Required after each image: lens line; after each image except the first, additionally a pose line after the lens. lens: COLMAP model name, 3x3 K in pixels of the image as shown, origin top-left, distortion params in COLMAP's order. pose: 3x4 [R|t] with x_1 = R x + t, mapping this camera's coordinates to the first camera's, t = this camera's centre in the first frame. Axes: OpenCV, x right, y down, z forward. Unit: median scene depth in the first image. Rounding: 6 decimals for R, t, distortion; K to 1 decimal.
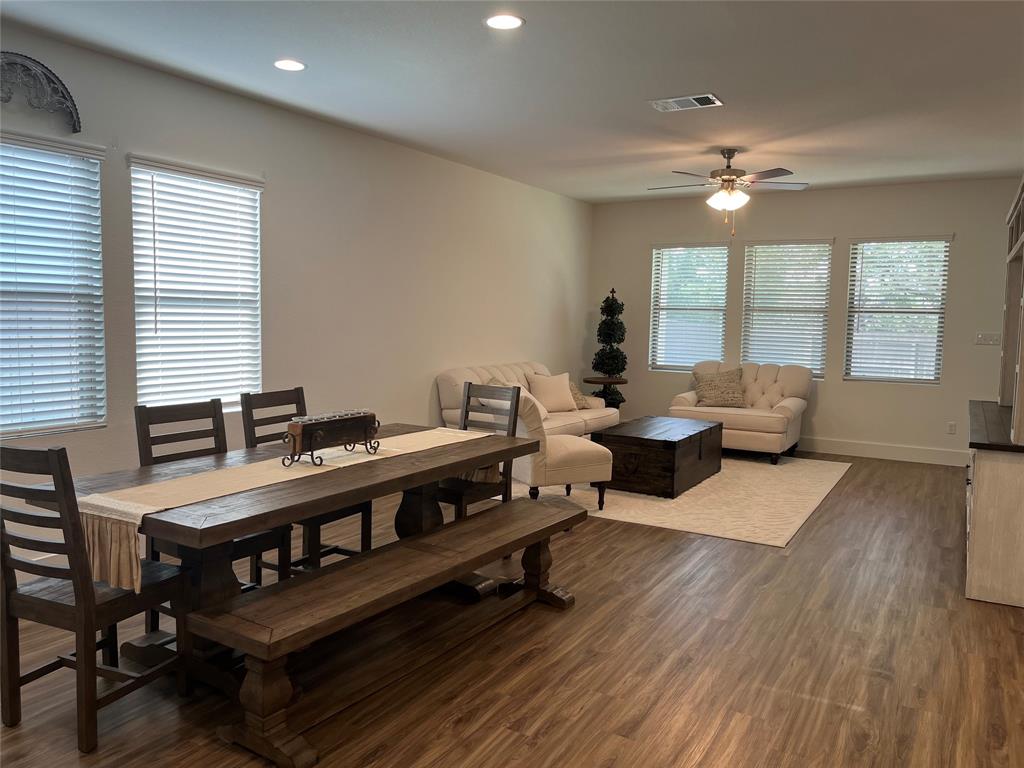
lens RADIAL K [[773.7, 0, 512.0], [0, 773.7, 384.0], [0, 0, 1]] dist [0.075415, -0.108496]
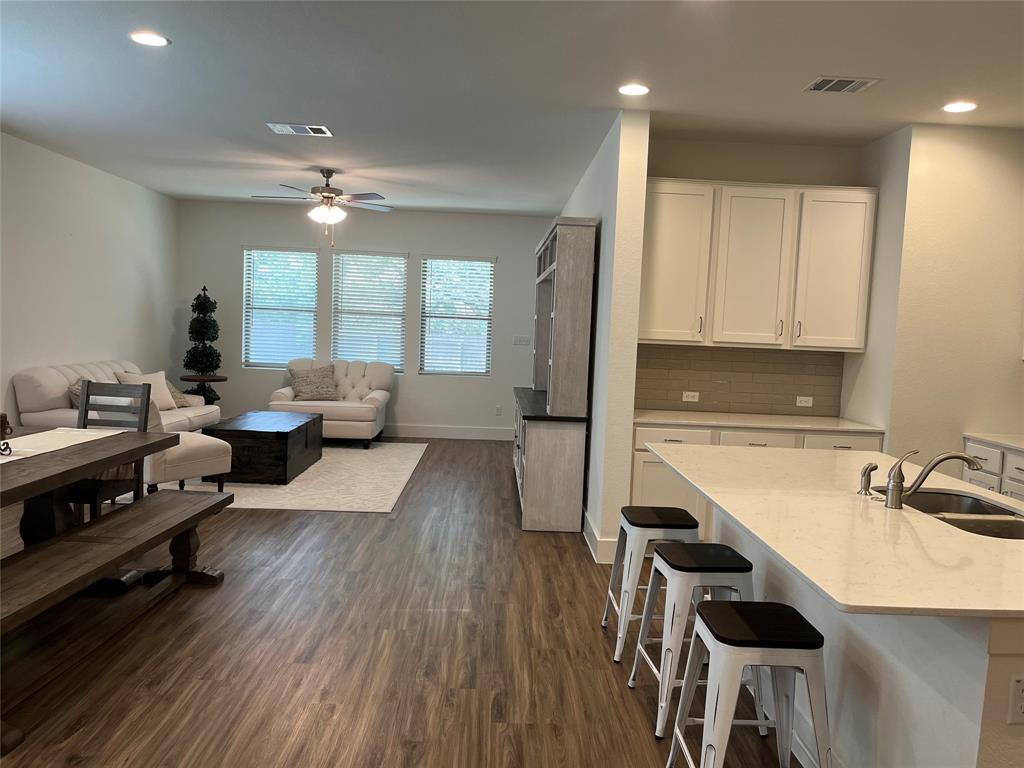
lens RADIAL K [[776.1, 0, 525.3], [0, 776.1, 383.2], [0, 0, 1]] dist [0.005177, -0.000943]
pose [[0.842085, -0.021898, 0.538900, -0.100001], [0.021600, 0.999743, 0.006872, 0.005735], [-0.538912, 0.005853, 0.842342, -0.102134]]
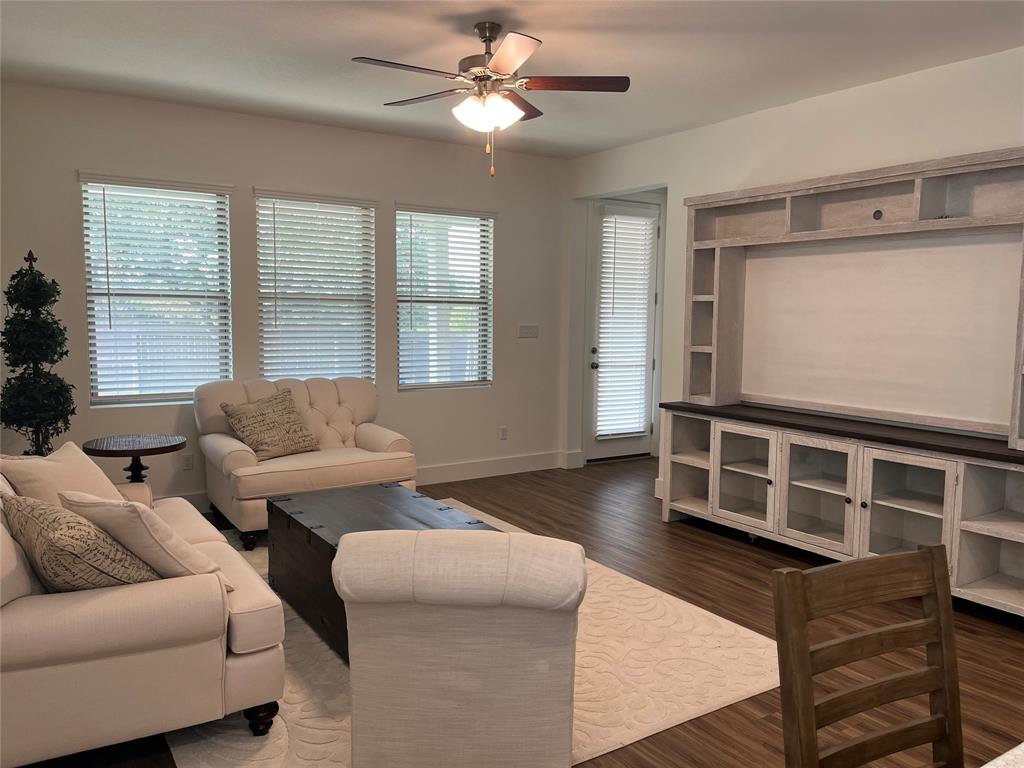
lens RADIAL K [[771.3, 0, 511.5], [0, 771.3, 380.3], [0, 0, 1]] dist [0.058896, -0.087598]
pose [[0.445338, -0.092986, 0.890521, -0.280064], [0.077197, 0.994877, 0.065278, -0.079826], [-0.892028, 0.039675, 0.450235, 0.798427]]
